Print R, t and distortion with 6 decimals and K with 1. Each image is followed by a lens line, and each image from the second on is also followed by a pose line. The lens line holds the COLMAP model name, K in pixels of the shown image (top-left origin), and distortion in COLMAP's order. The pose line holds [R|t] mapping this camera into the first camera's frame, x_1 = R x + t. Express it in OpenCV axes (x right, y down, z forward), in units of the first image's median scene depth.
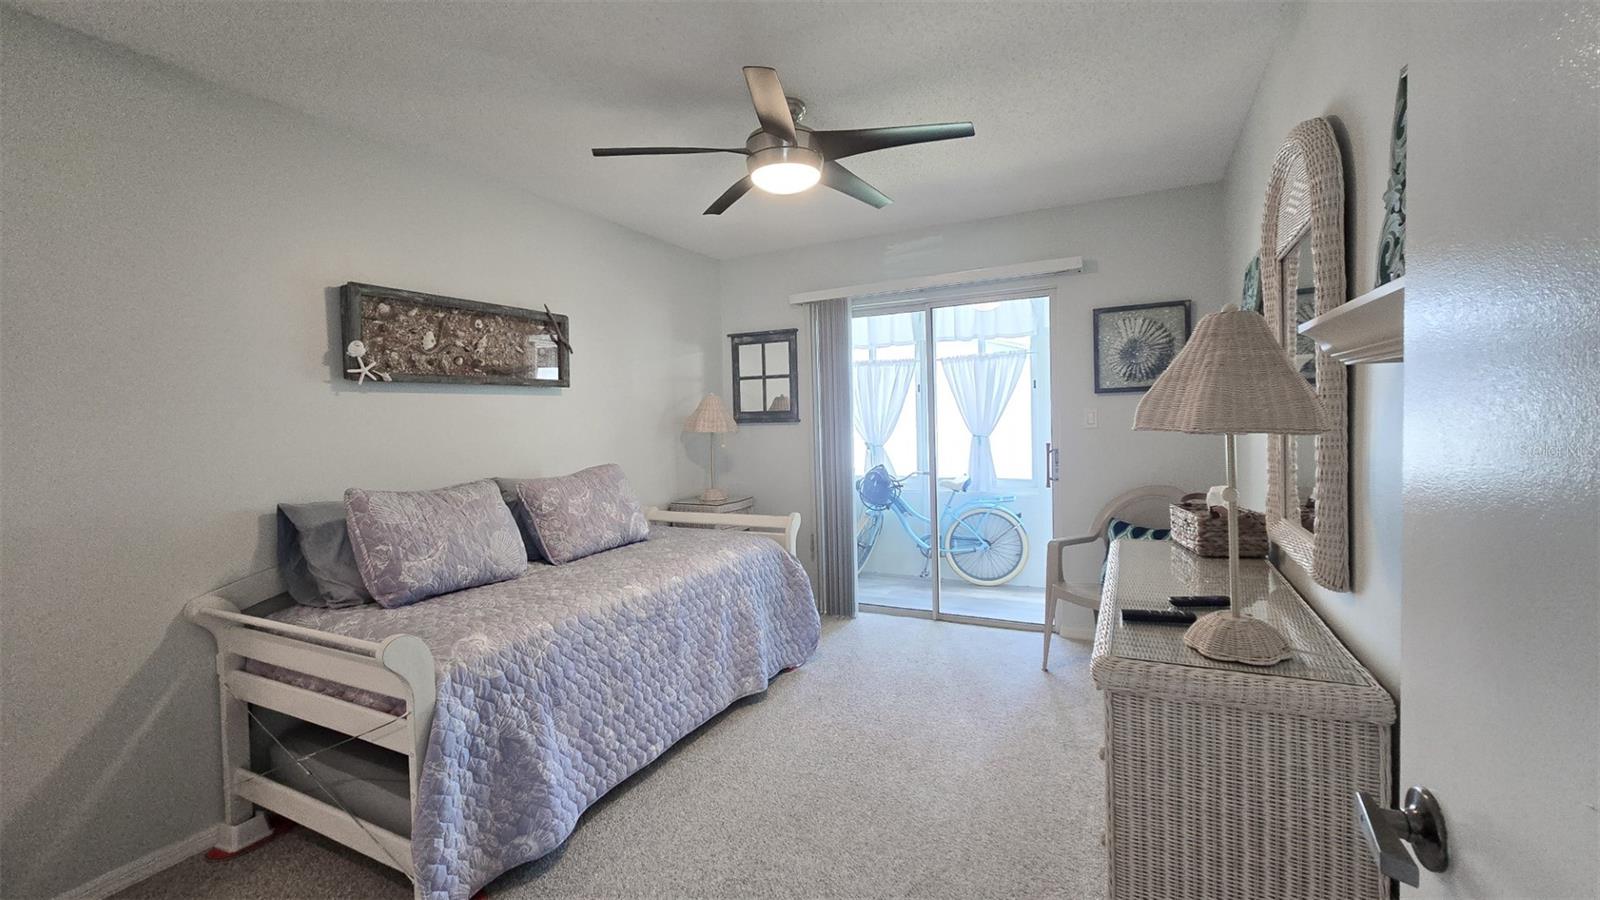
lens RADIAL K [[677.3, 0, 802.1], [0, 677.3, 441.1], [0, 0, 1]] dist [-0.002797, 0.001807]
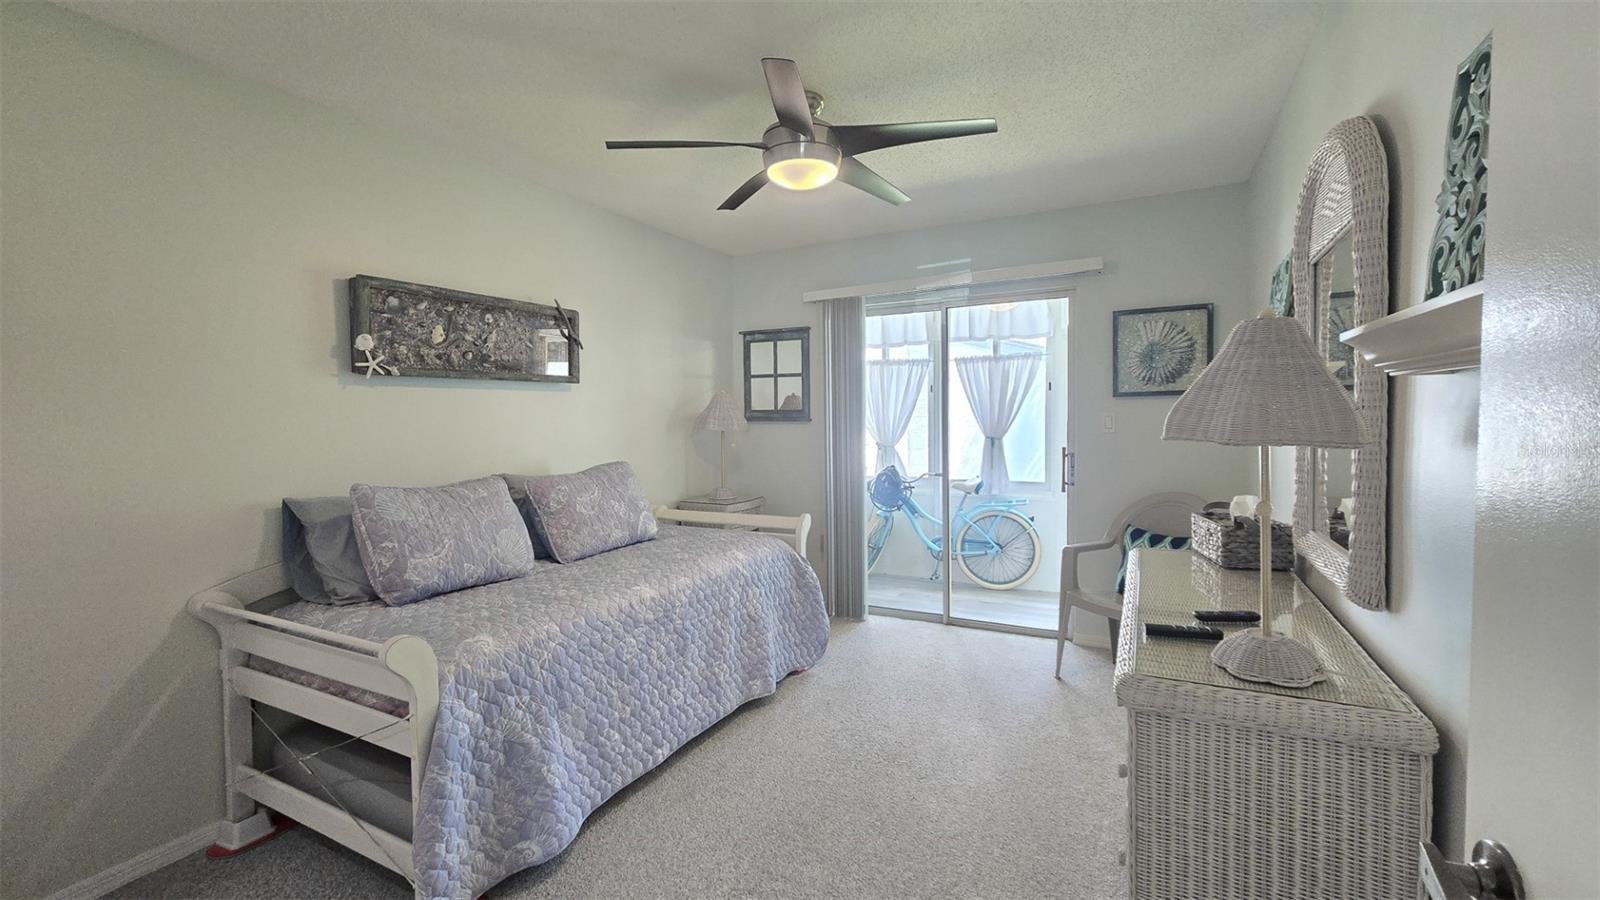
lens RADIAL K [[677.3, 0, 804.7], [0, 677.3, 441.1], [0, 0, 1]] dist [-0.002797, 0.001807]
pose [[0.999861, 0.014298, -0.008587, -0.006668], [-0.014258, 0.999887, 0.004697, -0.006838], [0.008653, -0.004574, 0.999952, 0.020005]]
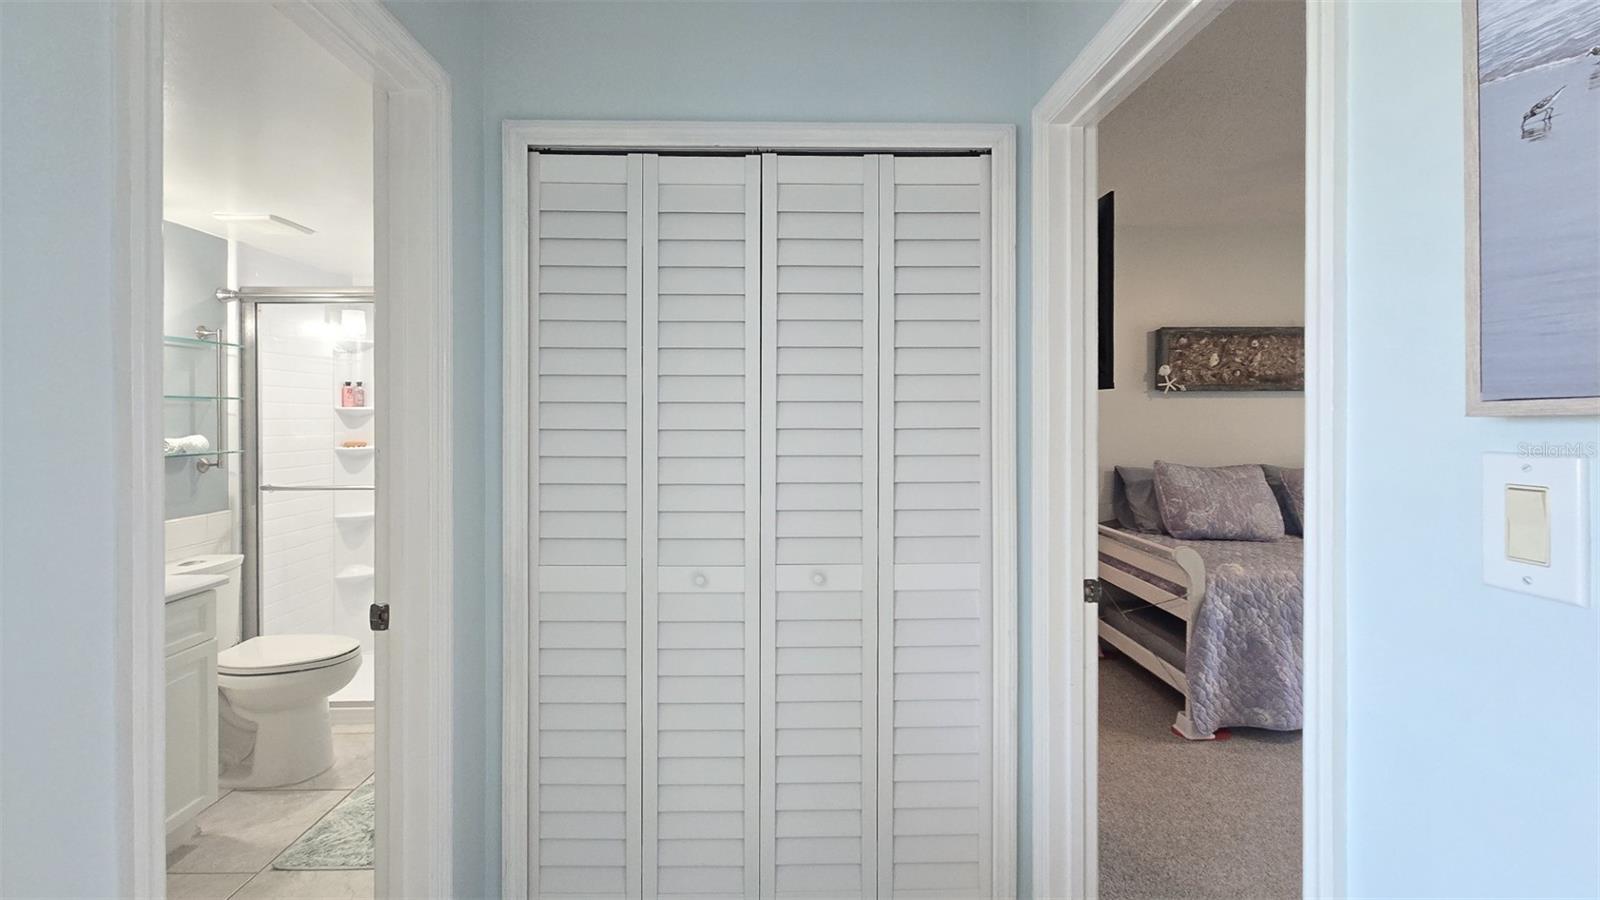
lens RADIAL K [[677.3, 0, 793.0], [0, 677.3, 416.6], [0, 0, 1]] dist [-0.002797, 0.001807]
pose [[0.489989, 0.033491, -0.871085, 0.303451], [-0.047422, 0.998806, 0.011726, -0.011075], [0.870438, 0.035563, 0.490992, -0.545342]]
